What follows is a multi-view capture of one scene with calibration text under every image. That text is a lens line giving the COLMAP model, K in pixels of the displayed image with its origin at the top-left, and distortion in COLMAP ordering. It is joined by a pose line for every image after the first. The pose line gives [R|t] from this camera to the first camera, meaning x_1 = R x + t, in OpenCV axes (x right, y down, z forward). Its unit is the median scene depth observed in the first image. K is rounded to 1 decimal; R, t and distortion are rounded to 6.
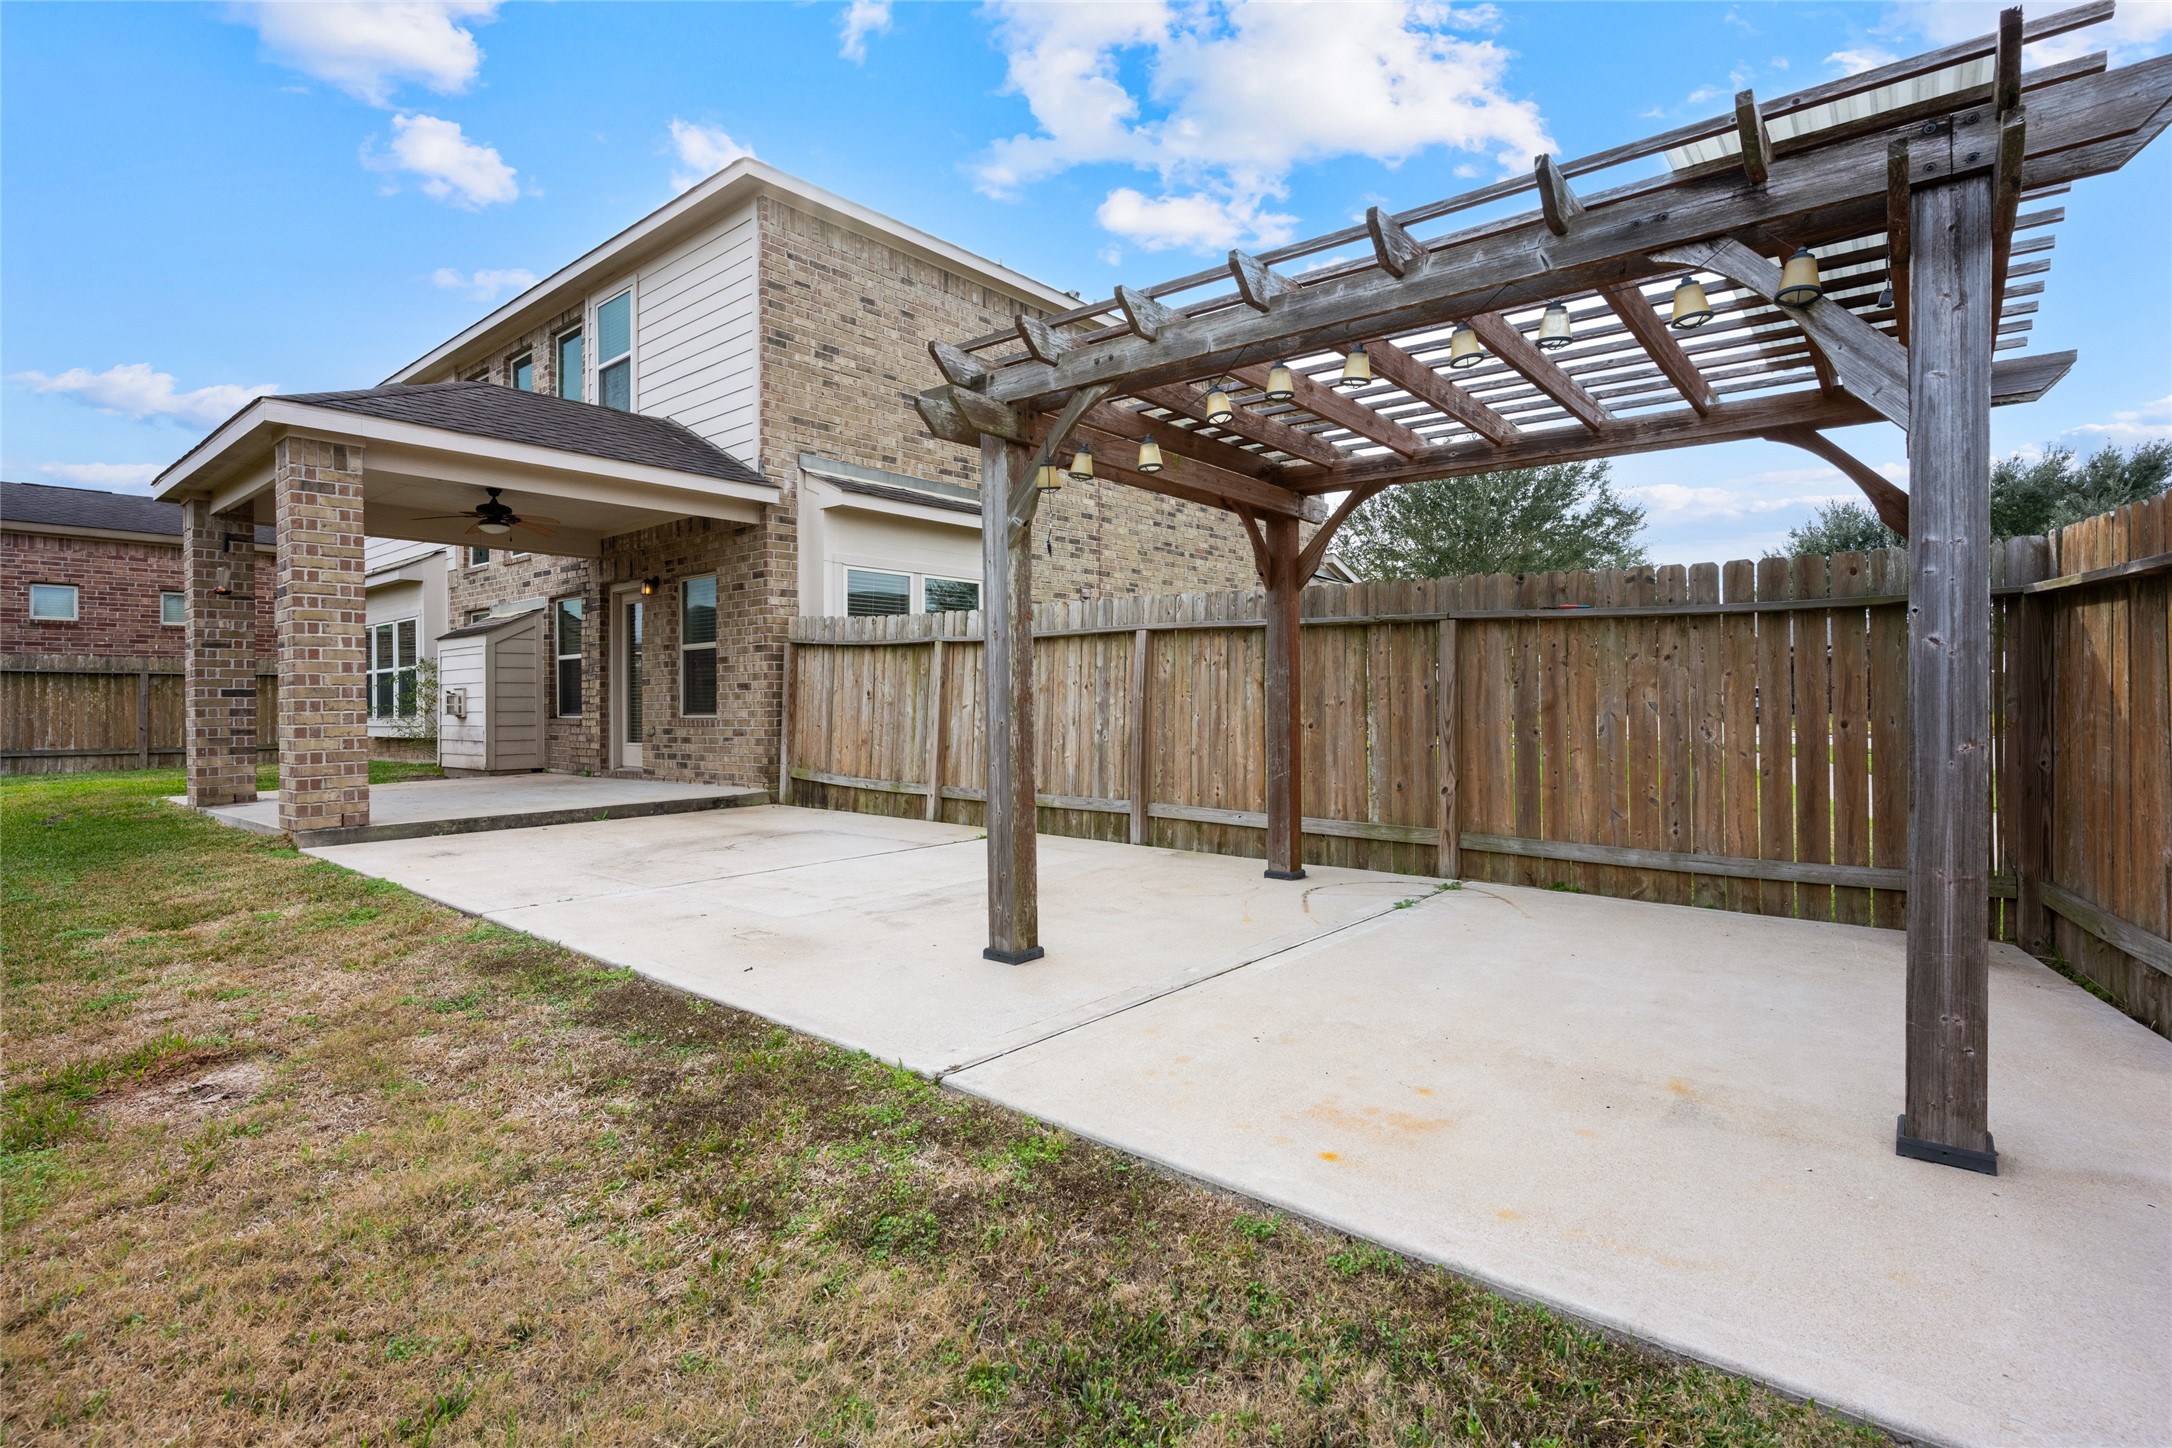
lens RADIAL K [[1035.6, 0, 1094.8], [0, 1035.6, 692.1], [0, 0, 1]] dist [-0.002579, 0.001992]
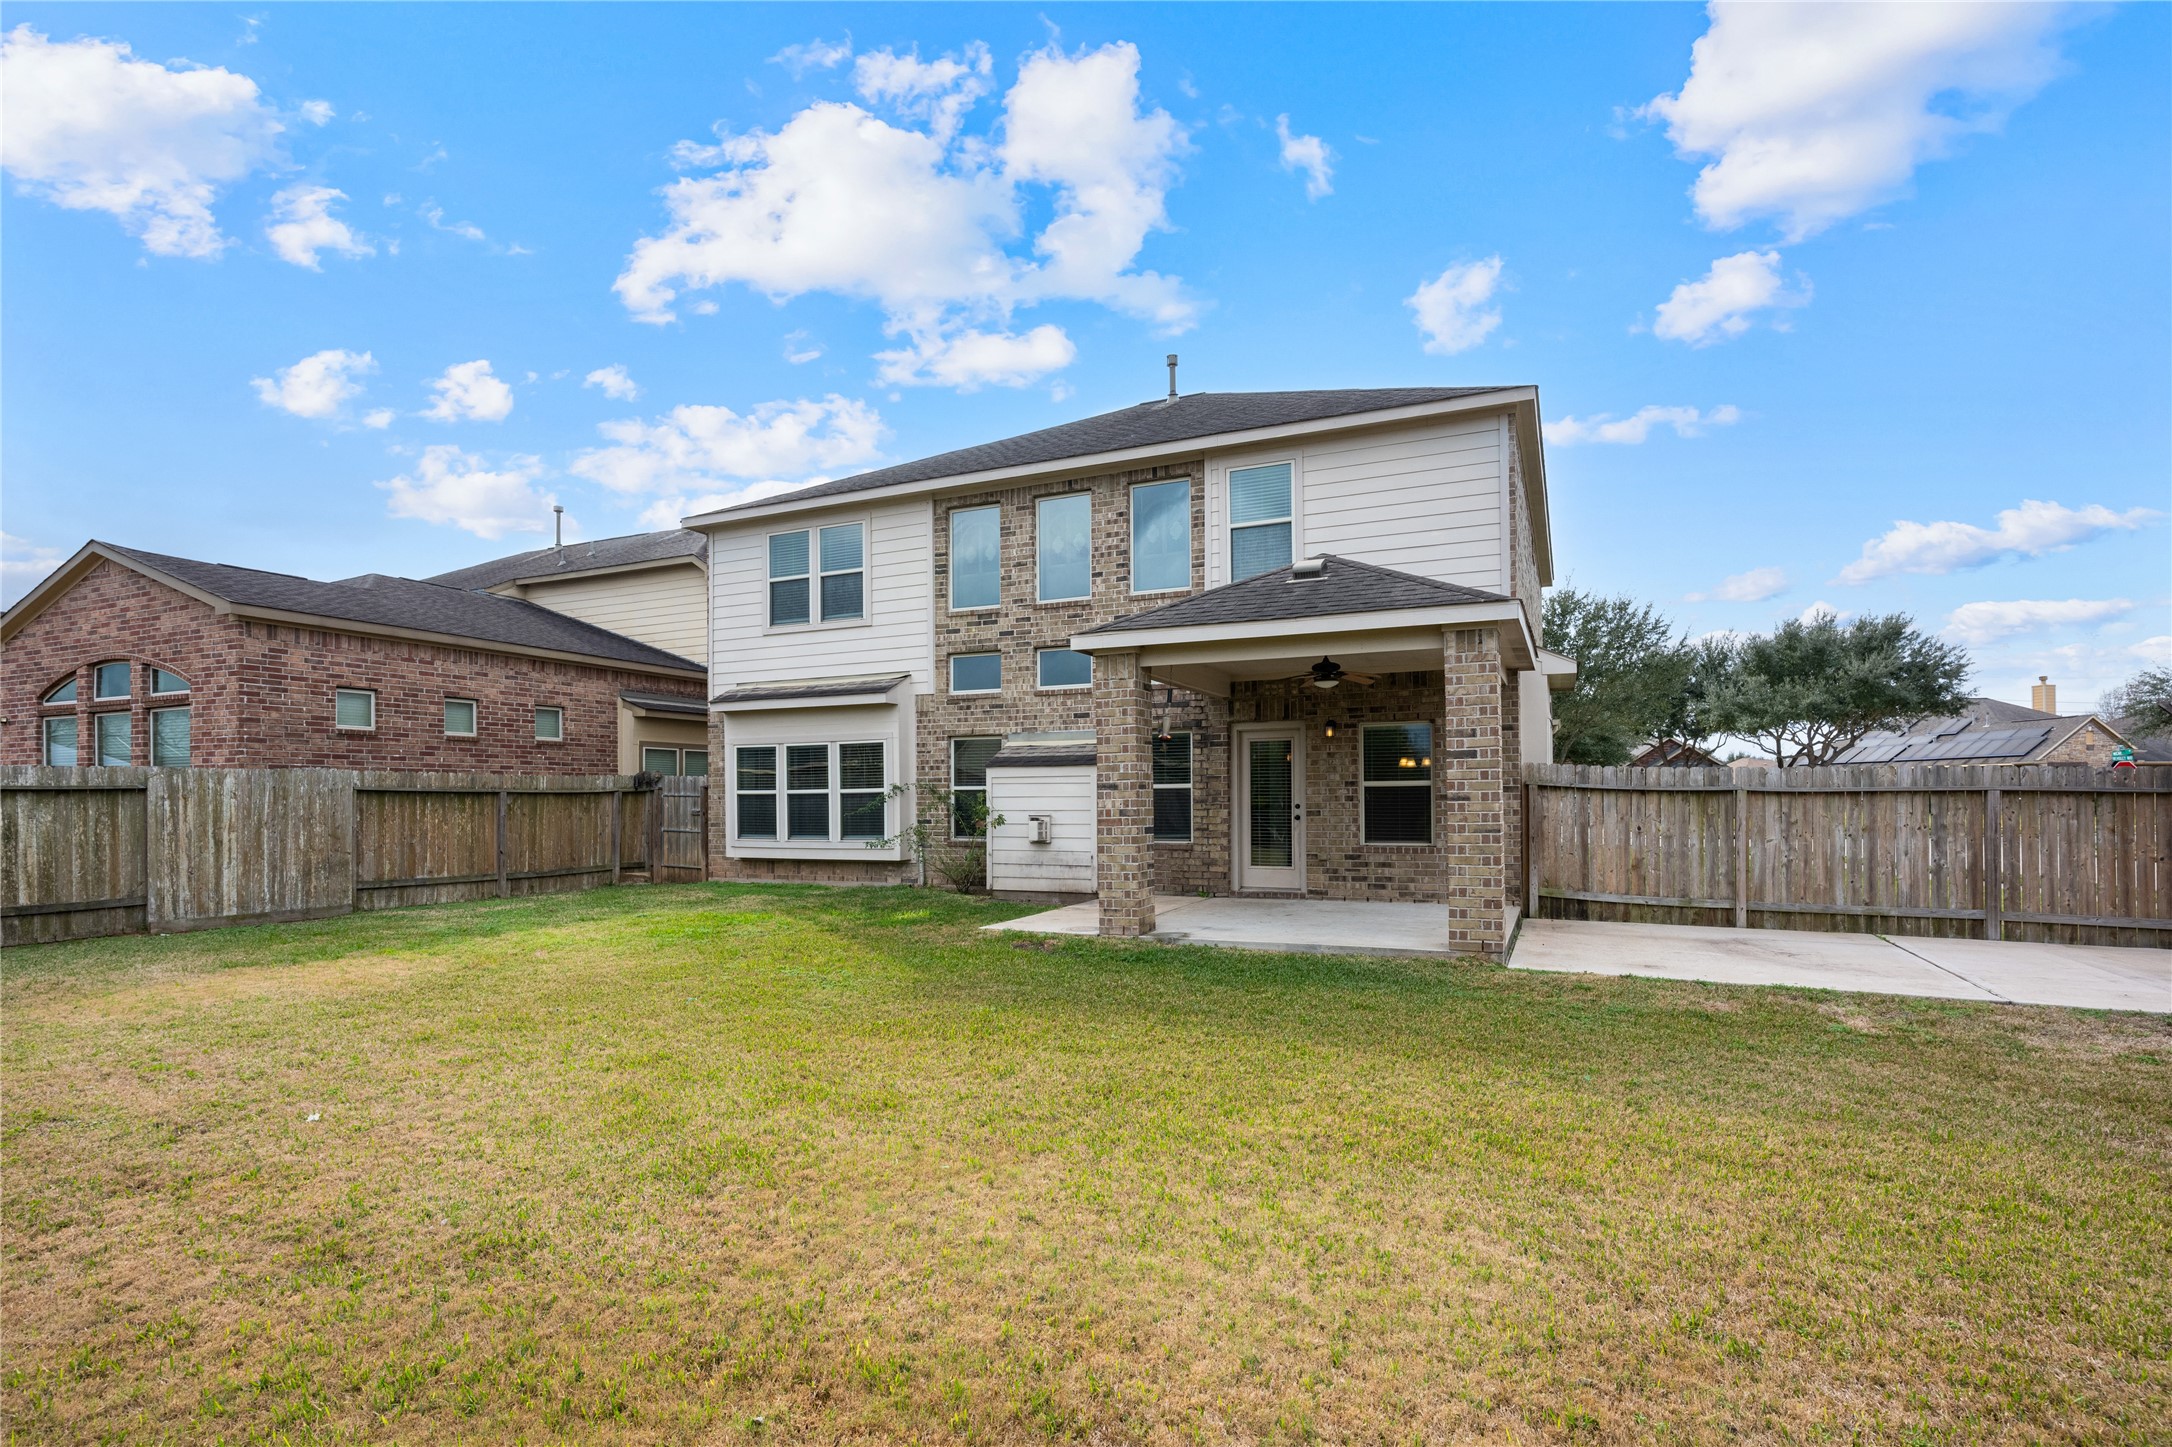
lens RADIAL K [[1035.6, 0, 1093.7], [0, 1035.6, 795.1], [0, 0, 1]] dist [-0.002579, 0.001992]
pose [[0.963784, 0.004034, 0.266655, -0.740610], [-0.005804, 0.999966, 0.005850, -0.026268], [-0.266622, -0.007186, 0.963774, -0.023897]]
